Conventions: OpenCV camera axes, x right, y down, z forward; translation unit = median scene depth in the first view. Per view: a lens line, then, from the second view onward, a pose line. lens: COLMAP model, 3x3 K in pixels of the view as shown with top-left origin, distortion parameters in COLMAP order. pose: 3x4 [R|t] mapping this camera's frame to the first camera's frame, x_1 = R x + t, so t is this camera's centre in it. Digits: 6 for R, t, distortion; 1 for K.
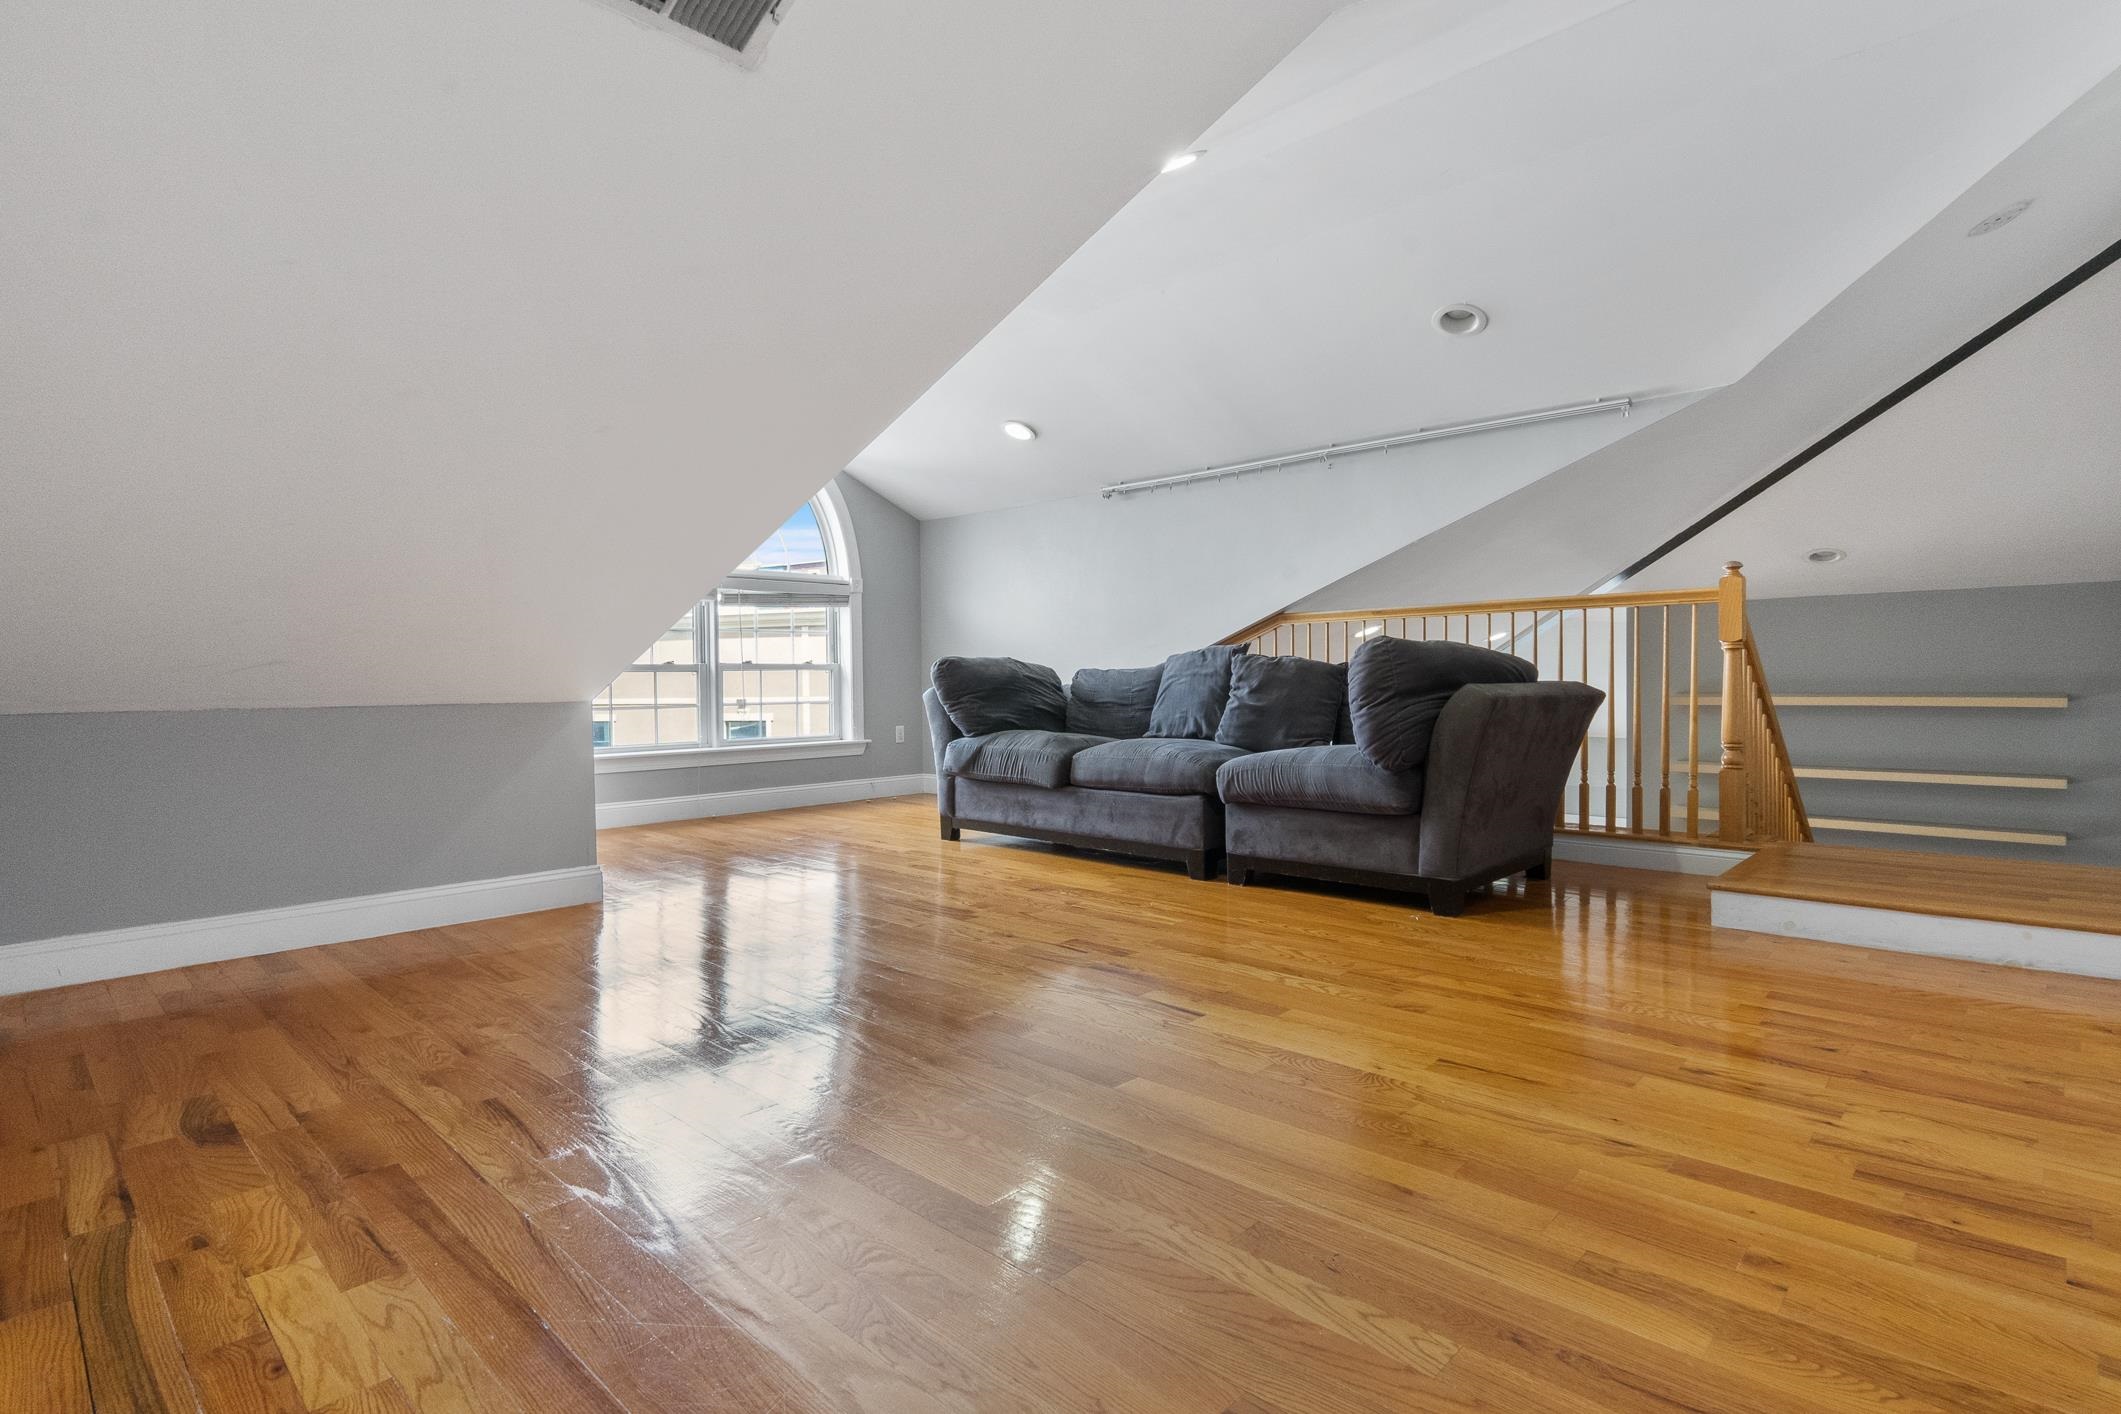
lens RADIAL K [[1018.7, 0, 1066.8], [0, 1018.7, 639.7], [0, 0, 1]] dist [-0.004408, 0.000805]
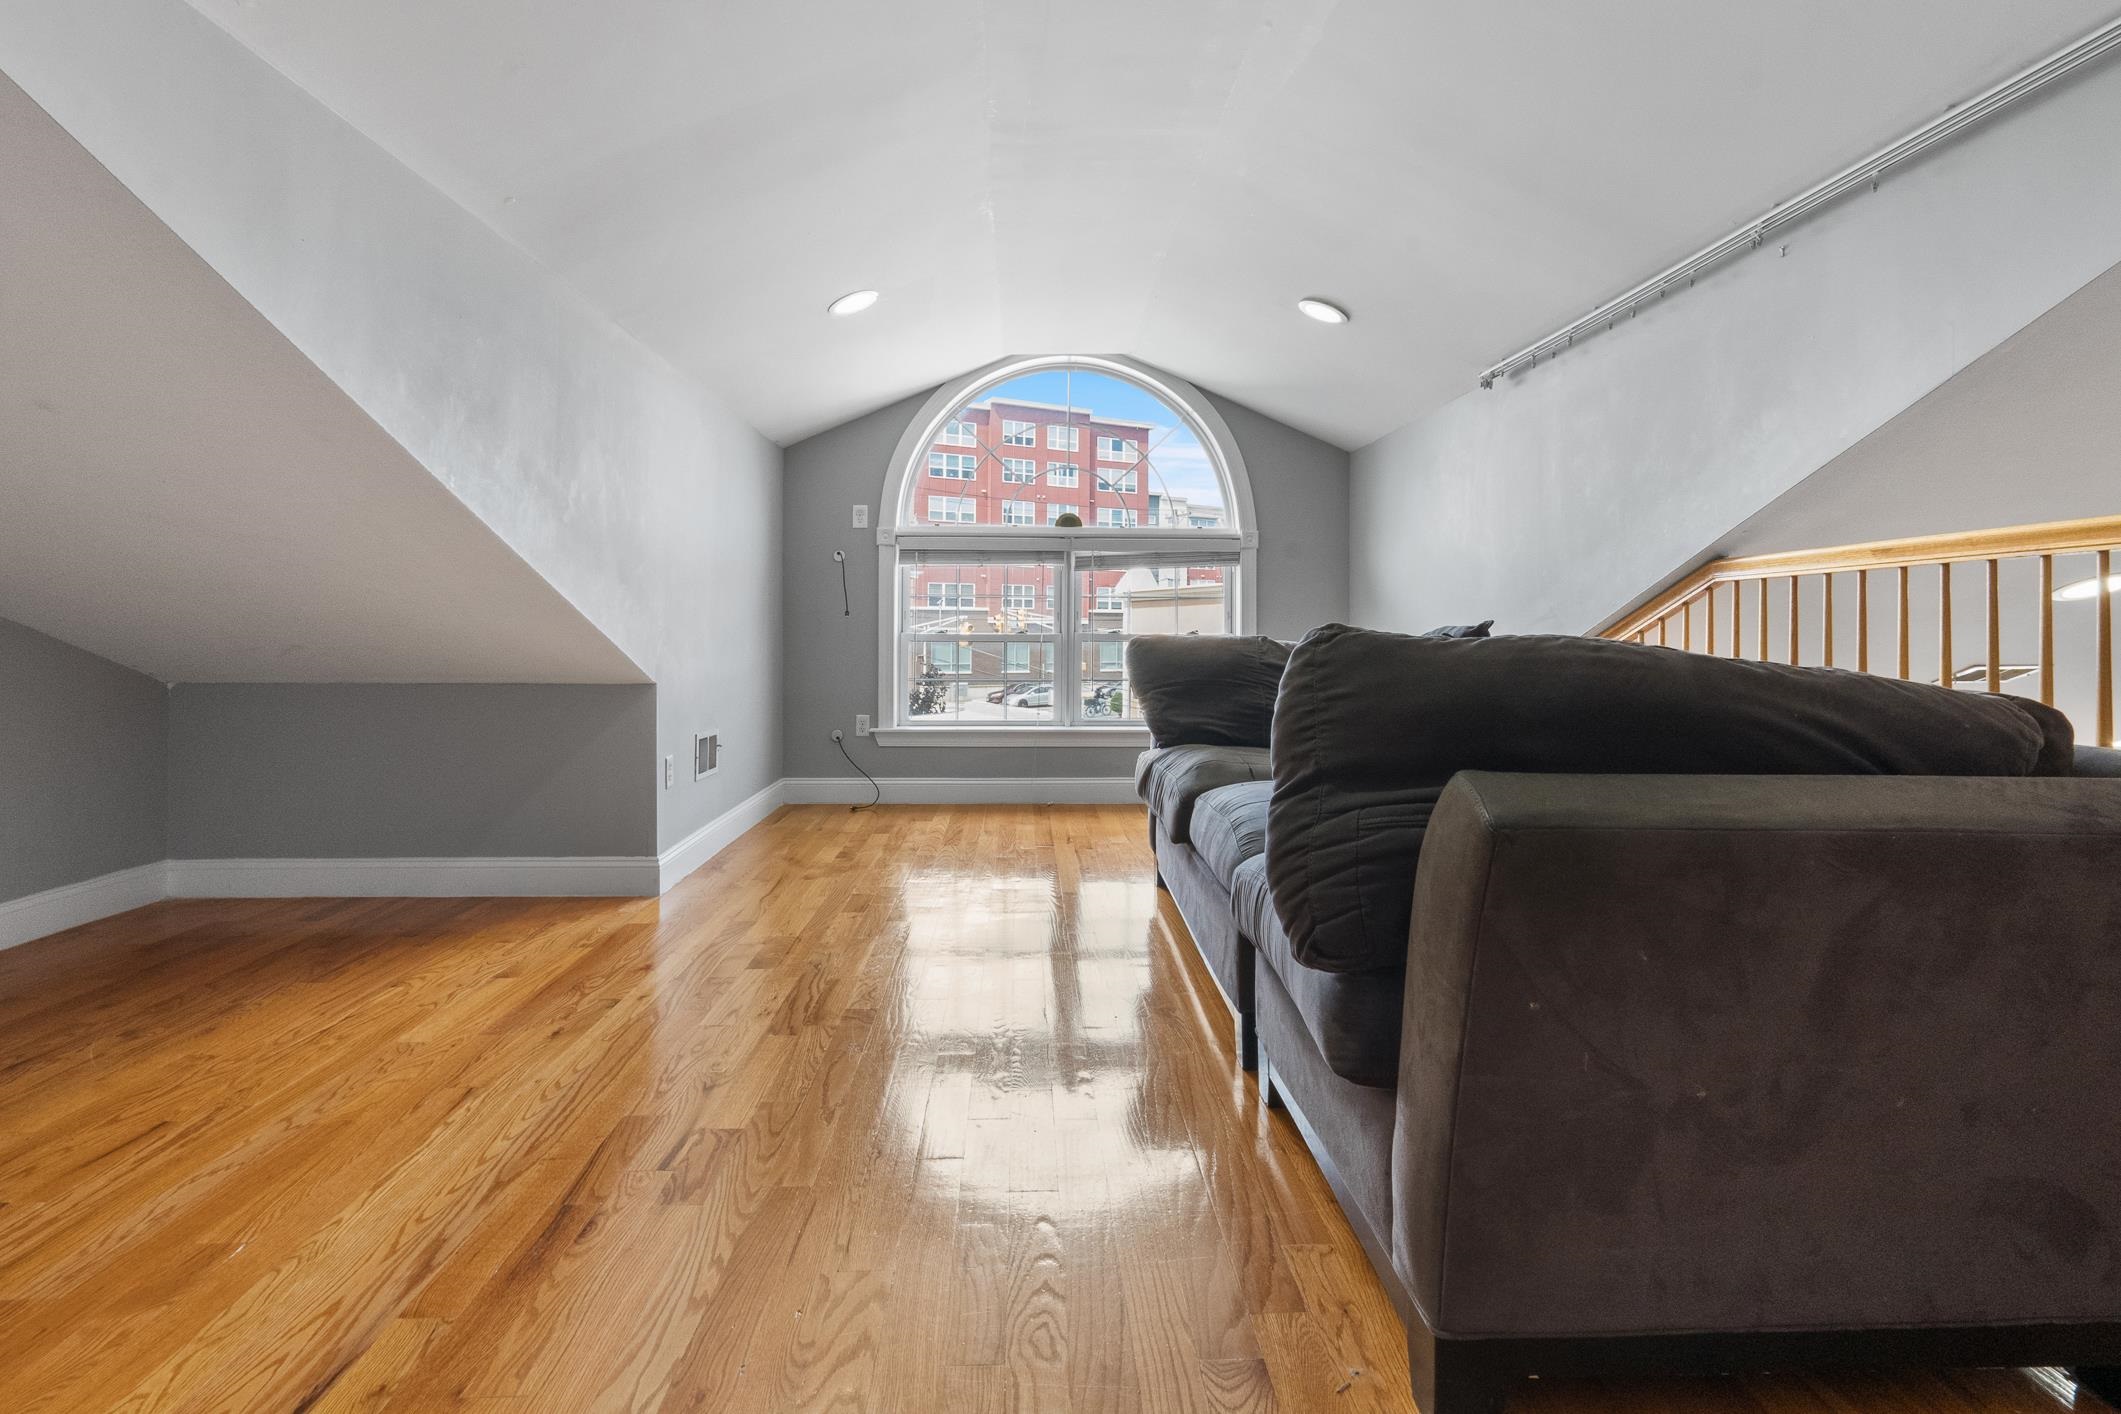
lens RADIAL K [[988.7, 0, 1061.5], [0, 988.7, 583.0], [0, 0, 1]] dist [-0.039995, 0.000203]
pose [[0.722067, -0.028757, -0.691225, 0.630006], [0.022823, 0.999582, -0.017744, -0.018031], [0.691446, -0.002963, 0.722422, 0.816920]]
